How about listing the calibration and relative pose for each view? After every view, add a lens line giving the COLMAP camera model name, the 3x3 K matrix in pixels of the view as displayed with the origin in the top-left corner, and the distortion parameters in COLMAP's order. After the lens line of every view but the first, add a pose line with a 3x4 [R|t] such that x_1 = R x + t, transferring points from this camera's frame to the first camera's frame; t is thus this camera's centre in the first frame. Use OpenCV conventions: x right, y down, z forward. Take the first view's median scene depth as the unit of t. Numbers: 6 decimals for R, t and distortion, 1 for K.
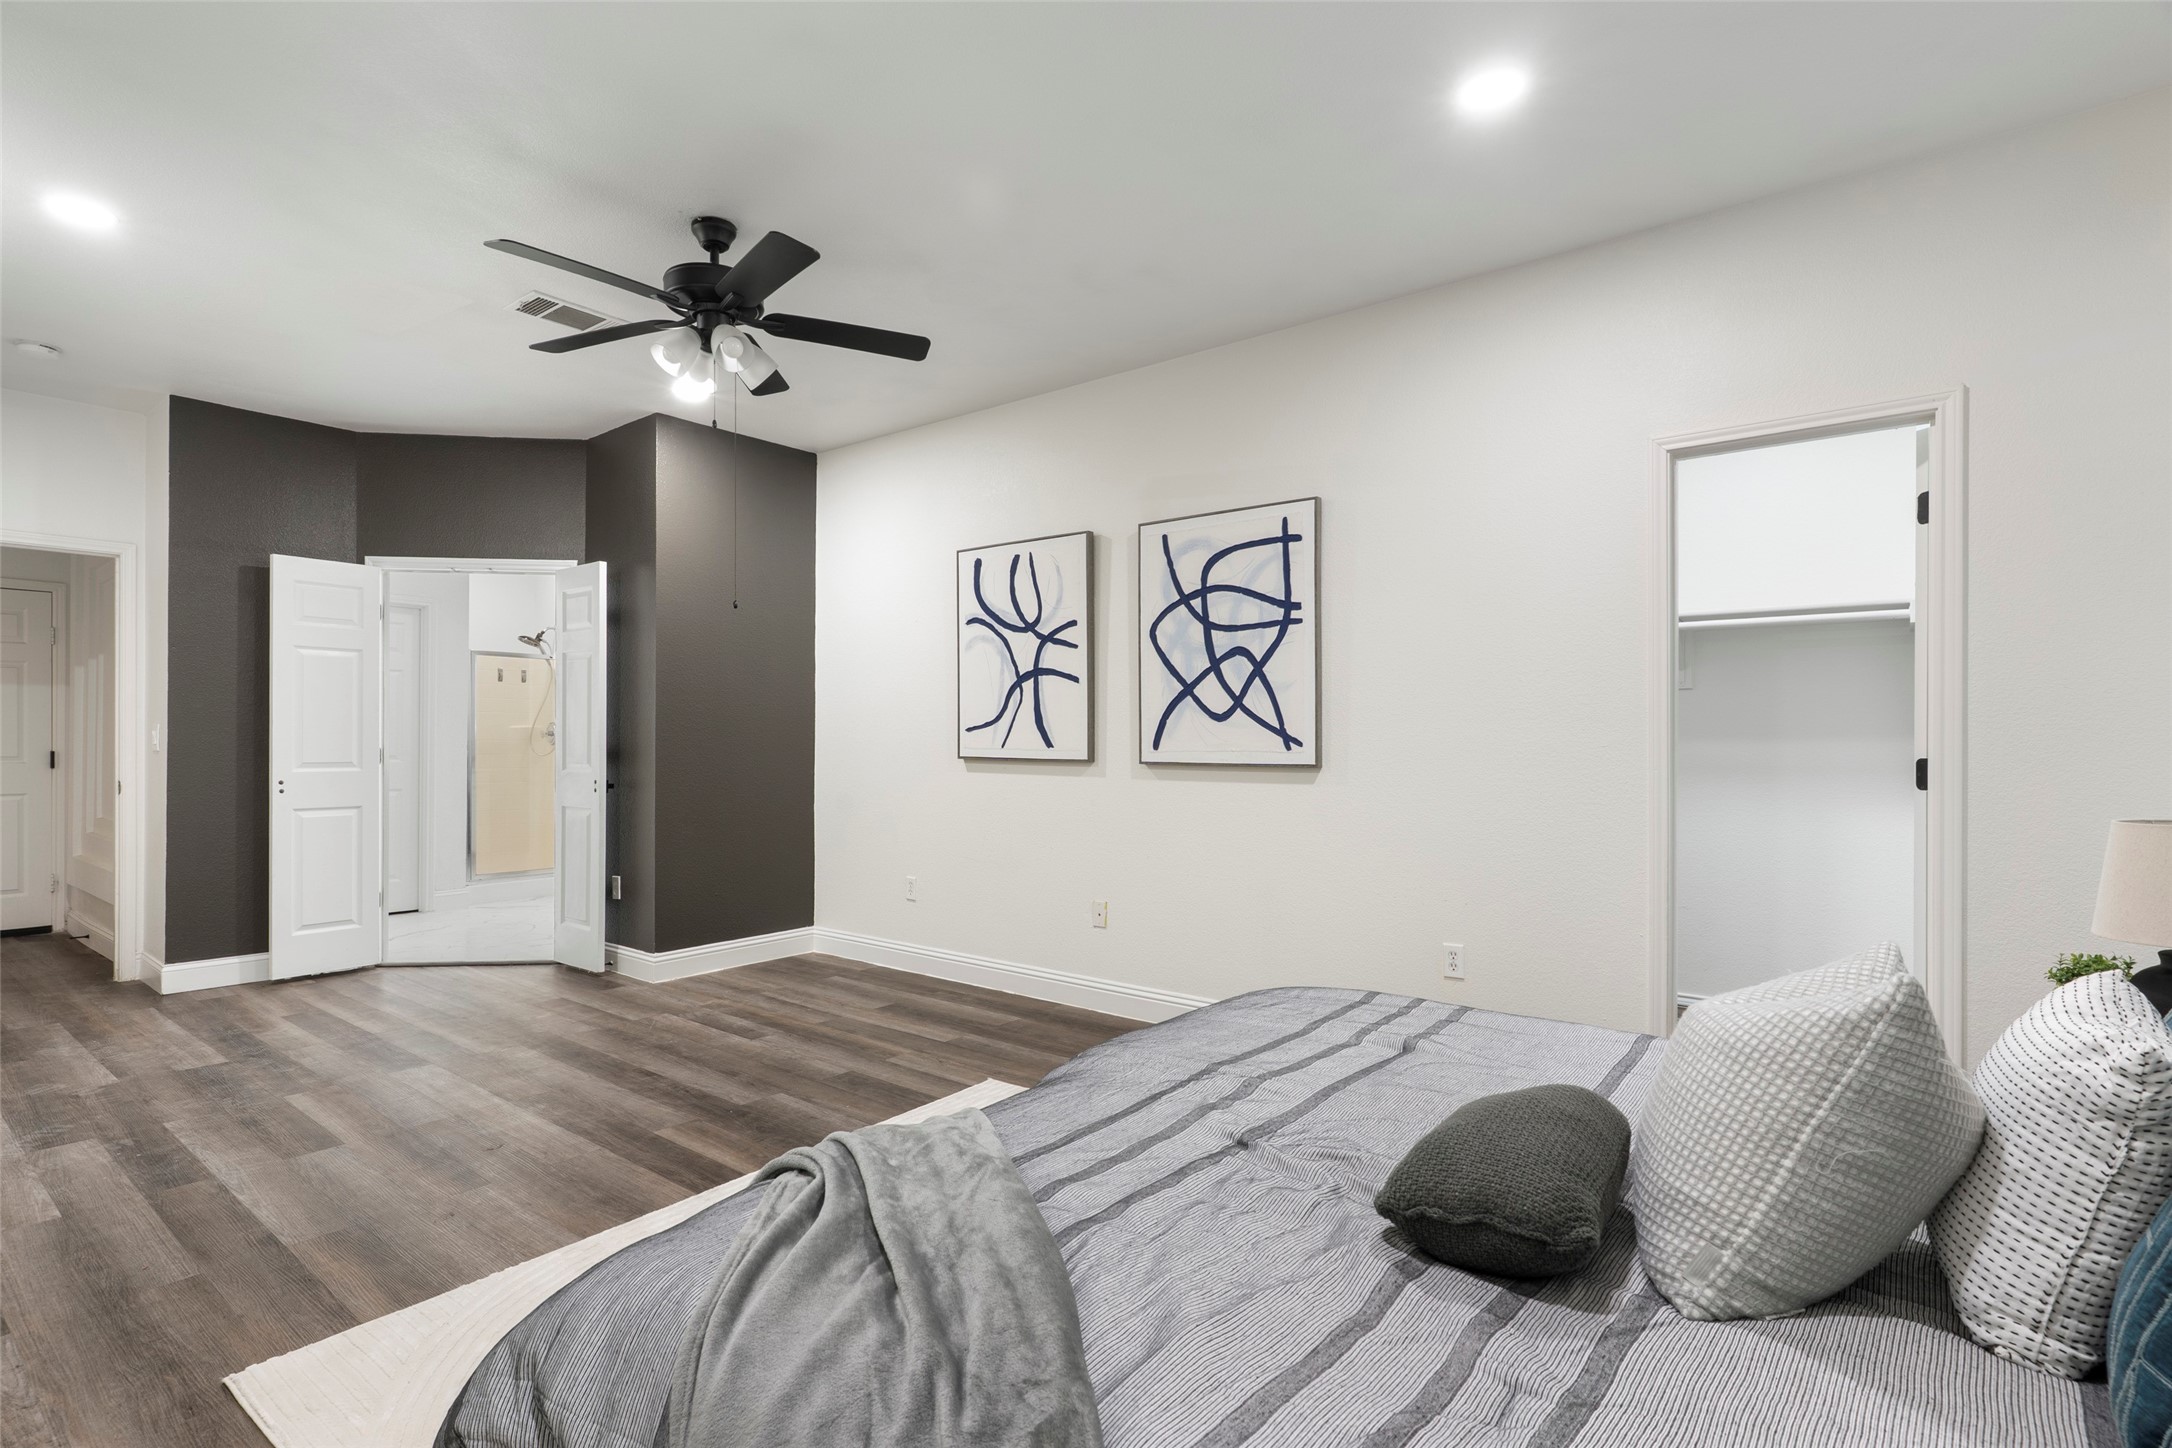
lens RADIAL K [[1051.1, 0, 1077.2], [0, 1051.1, 741.2], [0, 0, 1]] dist [-0.003136, -0.003097]
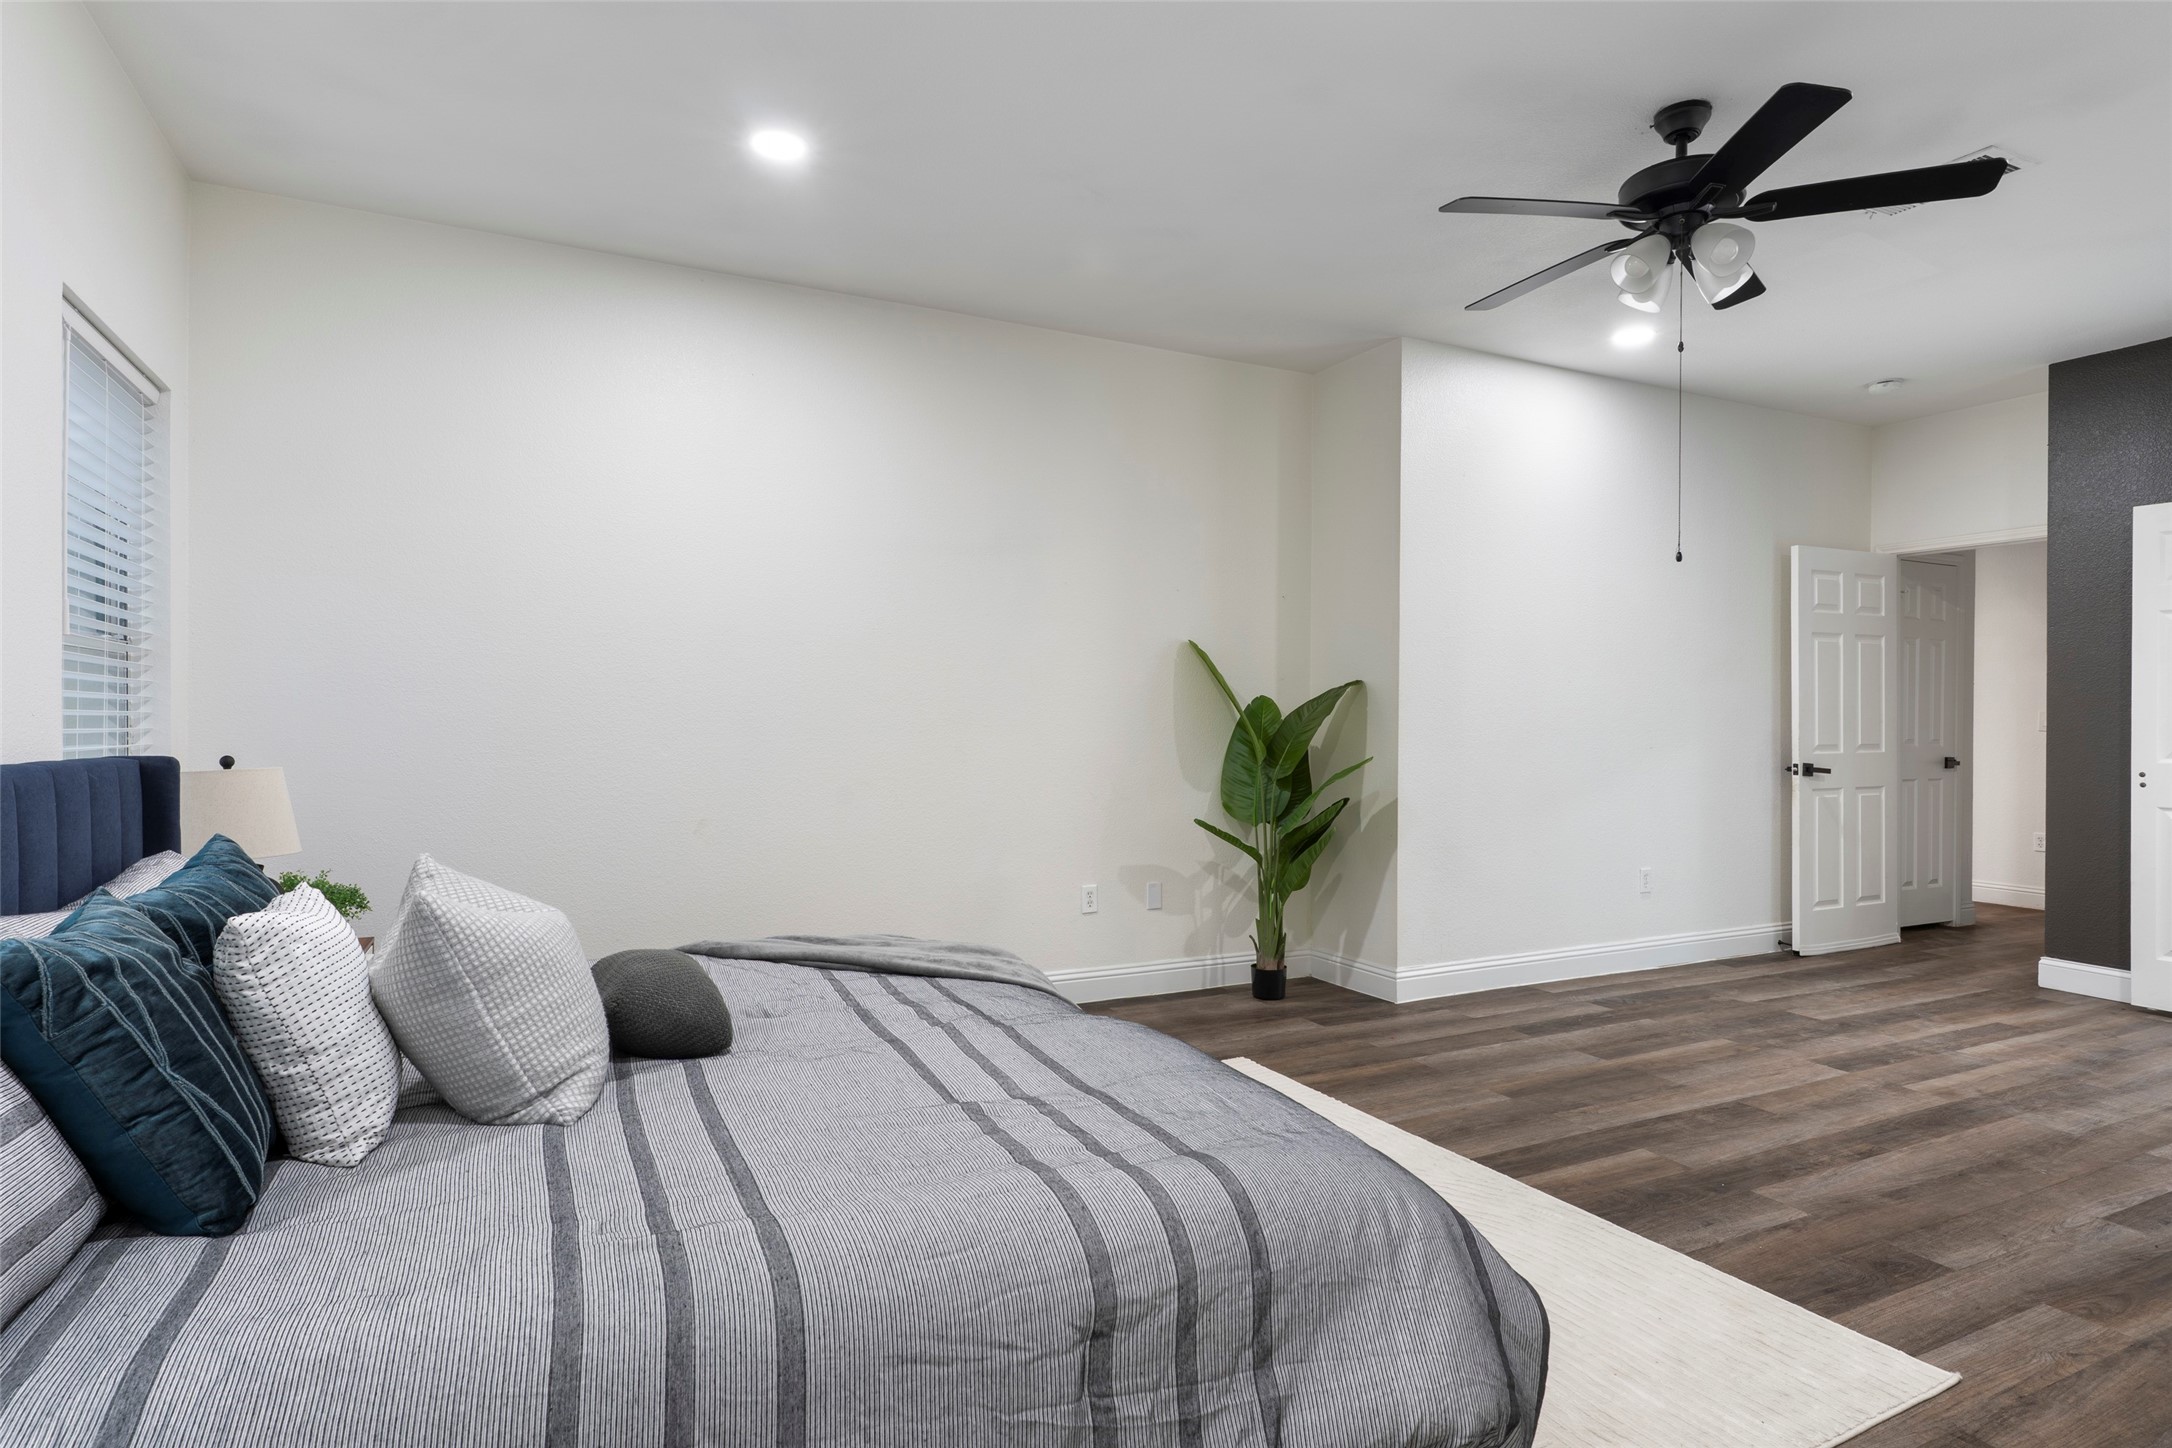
lens RADIAL K [[1133.7, 0, 1076.9], [0, 1133.7, 716.0], [0, 0, 1]] dist [0.017760, -0.000108]
pose [[-0.414469, -0.002325, -0.910060, 0.531746], [-0.009163, 0.999957, 0.001618, -0.001997], [0.910017, 0.009009, -0.414473, 0.719255]]
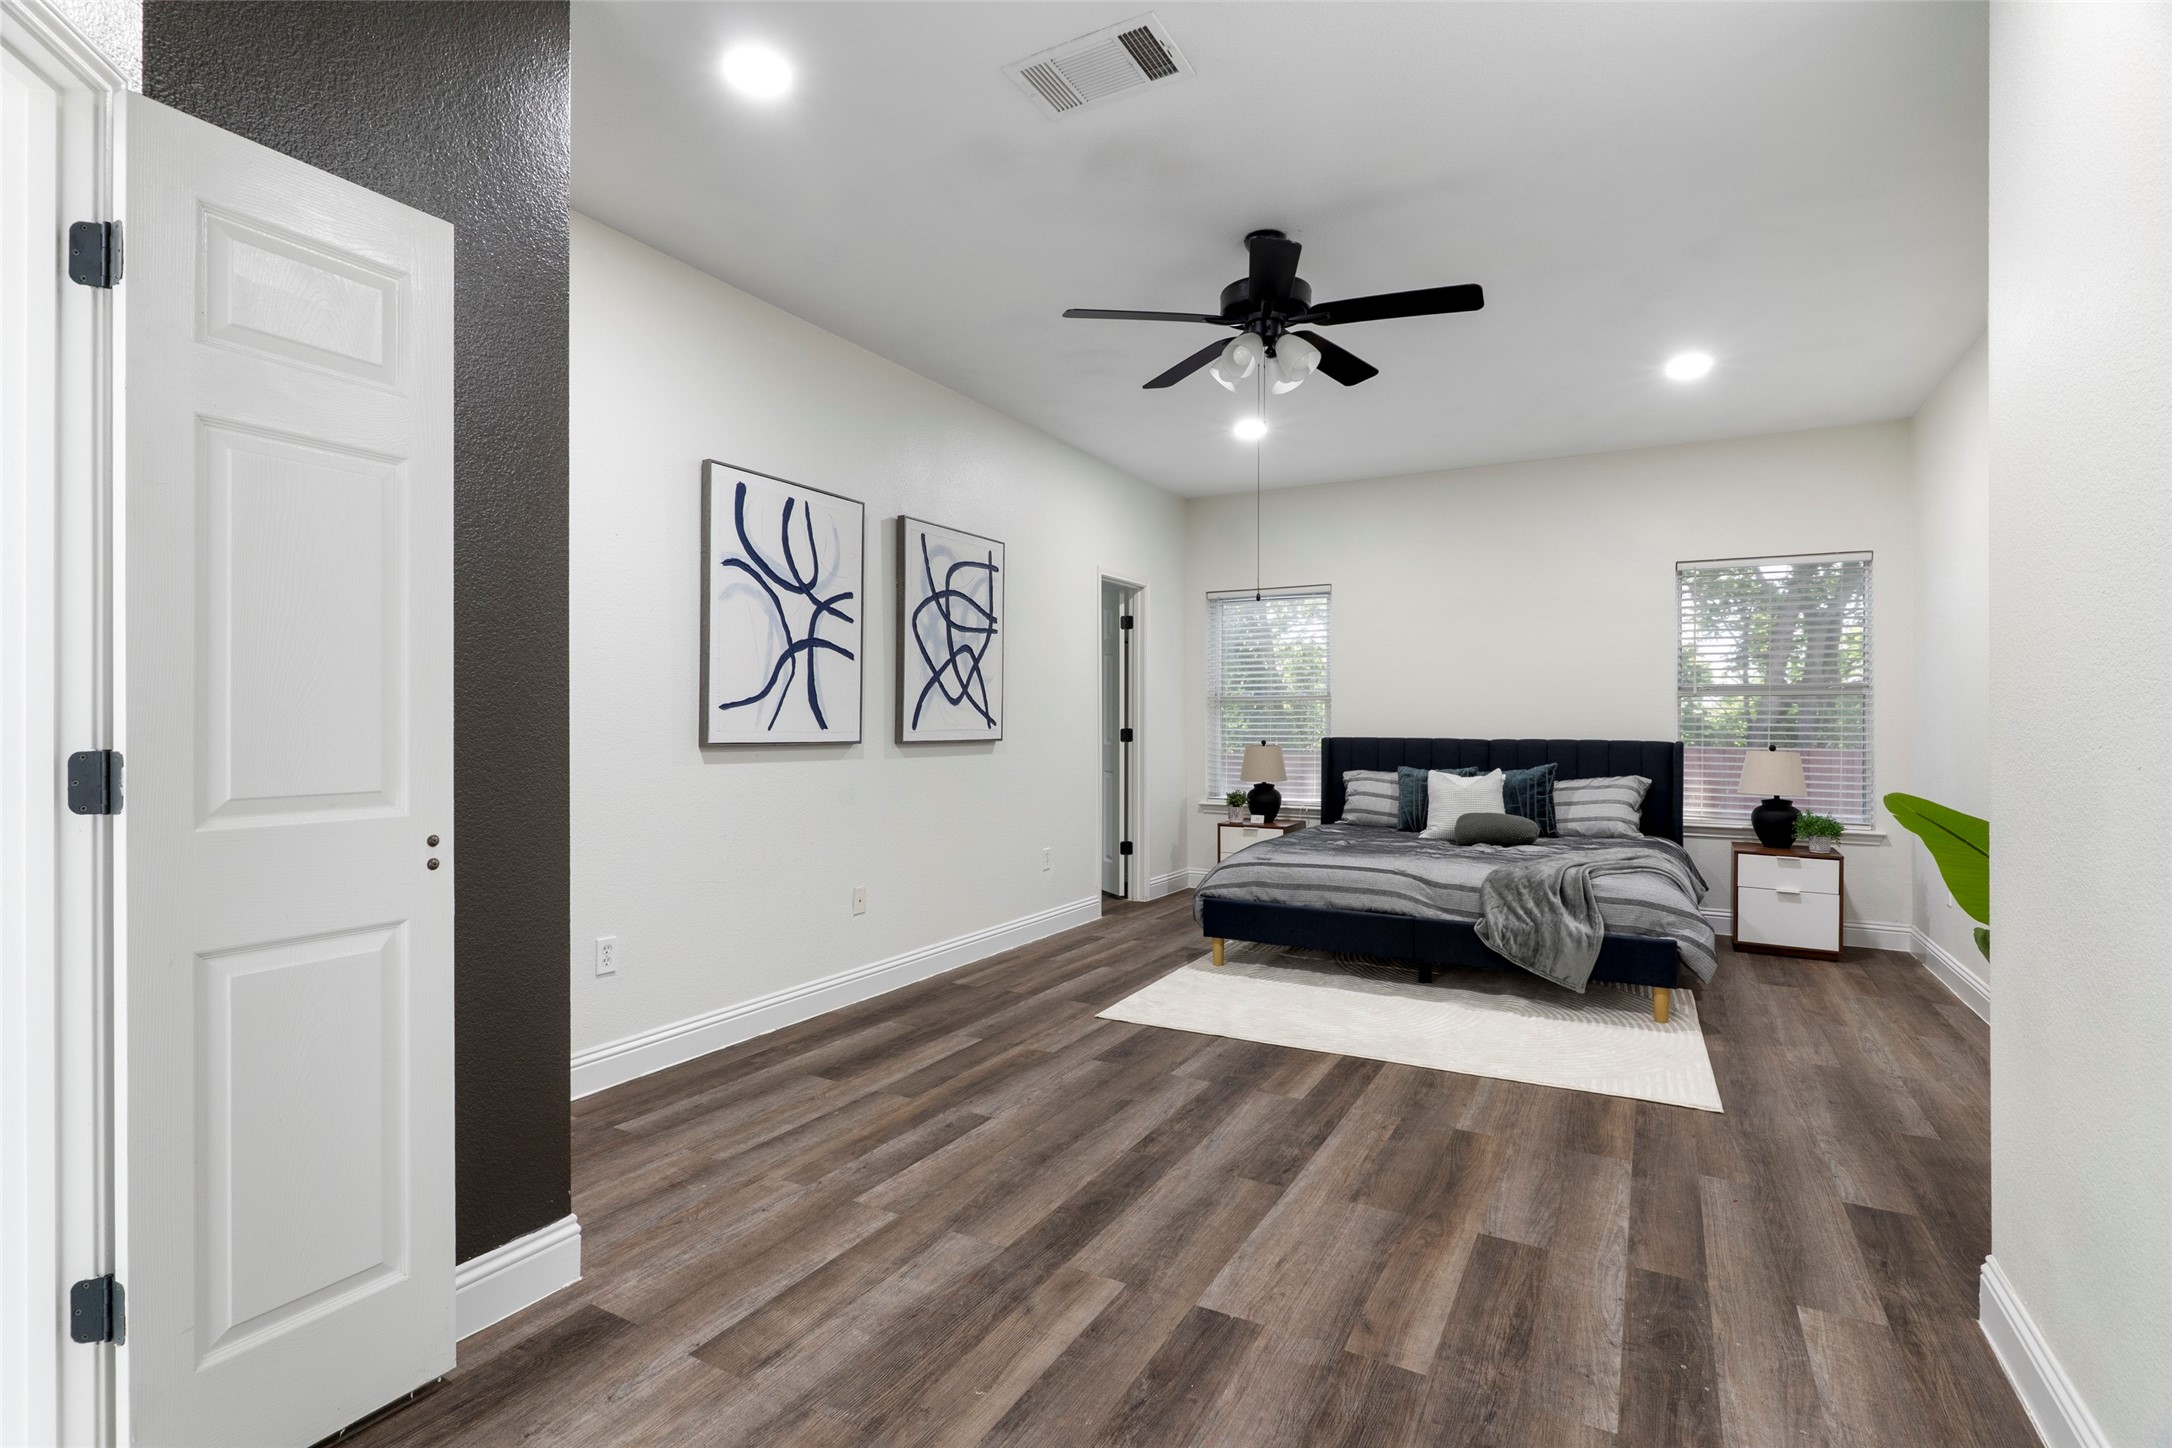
lens RADIAL K [[1051.1, 0, 1072.7], [0, 1051.1, 720.5], [0, 0, 1]] dist [-0.003136, -0.003097]
pose [[-0.167072, -0.000052, 0.985945, -1.041247], [0.000390, 1.000000, 0.000119, -0.001376], [-0.985945, 0.000405, -0.167072, 1.046386]]
